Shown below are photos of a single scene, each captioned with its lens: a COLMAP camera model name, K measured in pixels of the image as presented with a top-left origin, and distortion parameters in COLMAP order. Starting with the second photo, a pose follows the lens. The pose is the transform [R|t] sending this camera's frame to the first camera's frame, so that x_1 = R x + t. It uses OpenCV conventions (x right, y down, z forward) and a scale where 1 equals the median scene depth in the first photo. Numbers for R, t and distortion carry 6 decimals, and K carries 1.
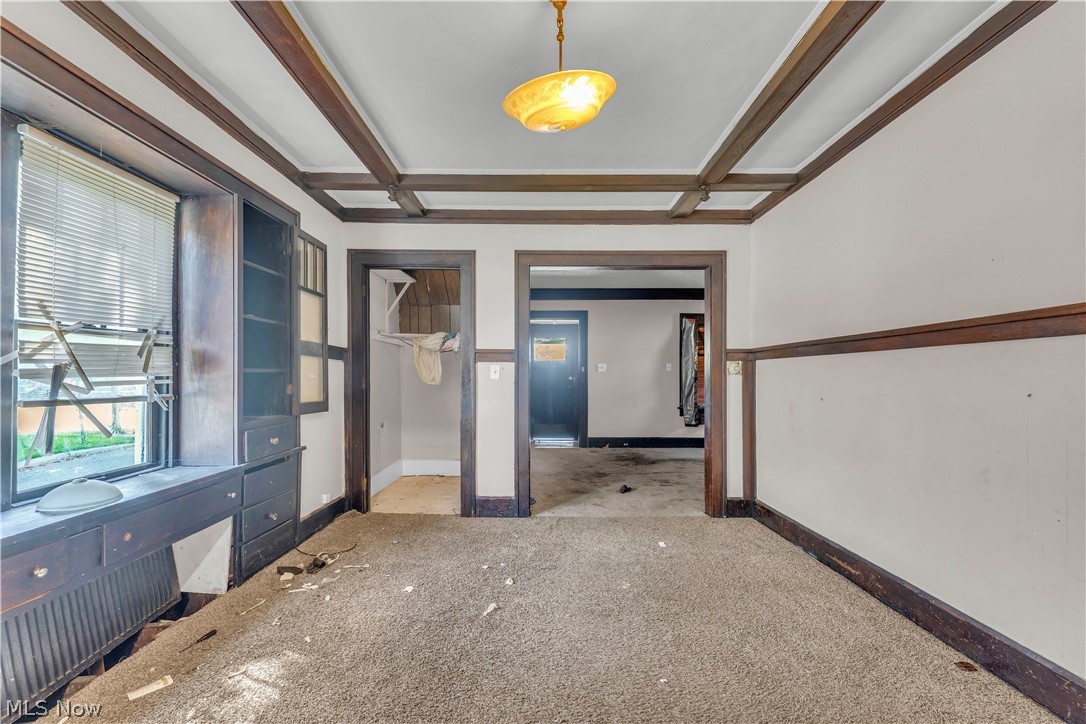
lens RADIAL K [[453.0, 0, 551.4], [0, 453.0, 378.0], [0, 0, 1]] dist [-0.002158, -0.000649]
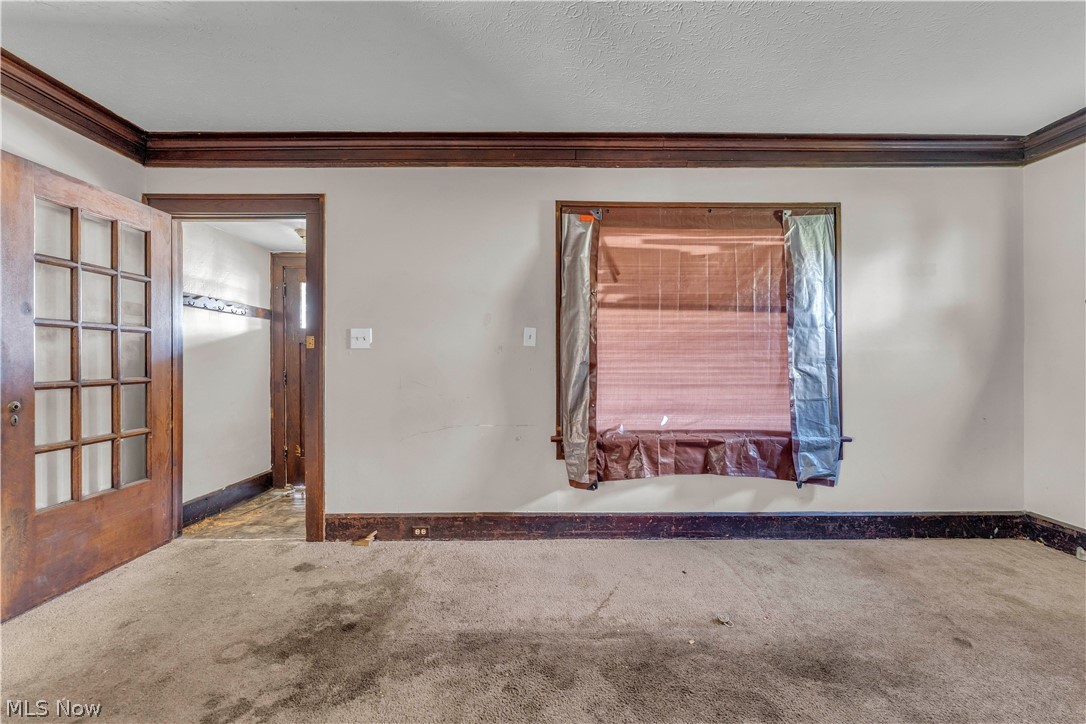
lens RADIAL K [[453.0, 0, 551.1], [0, 453.0, 352.4], [0, 0, 1]] dist [-0.002158, -0.000649]
pose [[0.999771, -0.000200, 0.021398, 0.271210], [0.000269, 0.999995, -0.003250, -0.008726], [-0.021397, 0.003255, 0.999766, 0.602990]]
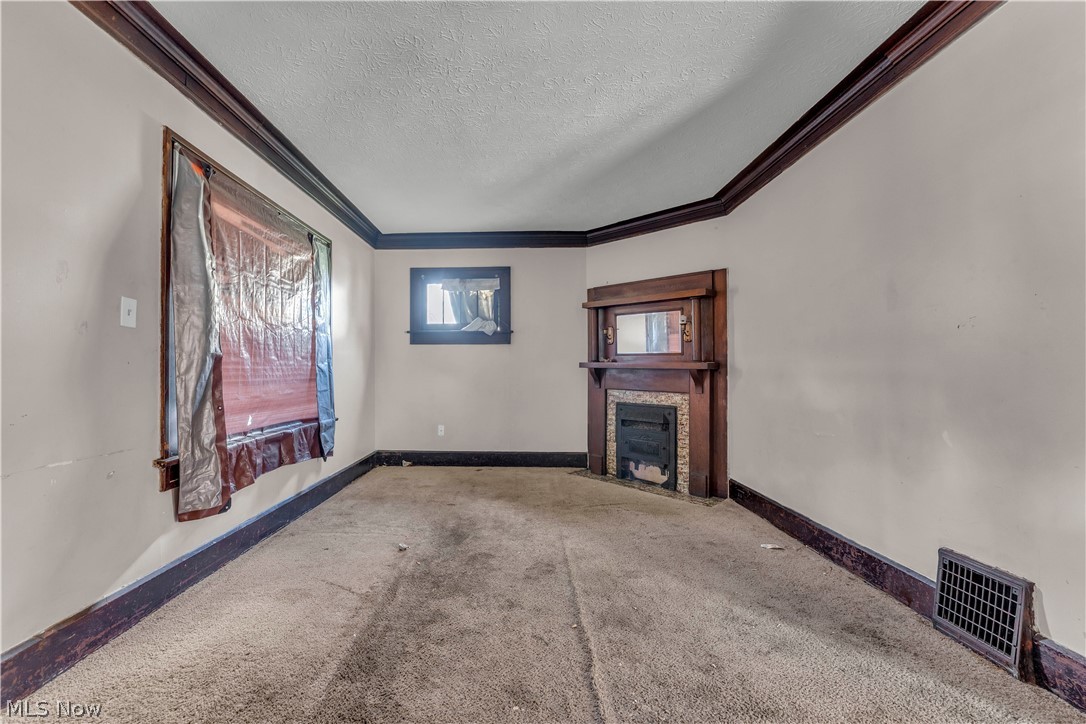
lens RADIAL K [[453.0, 0, 489.5], [0, 453.0, 369.7], [0, 0, 1]] dist [-0.002158, -0.000649]
pose [[0.072251, -0.000428, 0.997386, 0.017751], [0.004412, 0.999990, 0.000110, 0.009590], [-0.997377, 0.004392, 0.072253, 0.780659]]
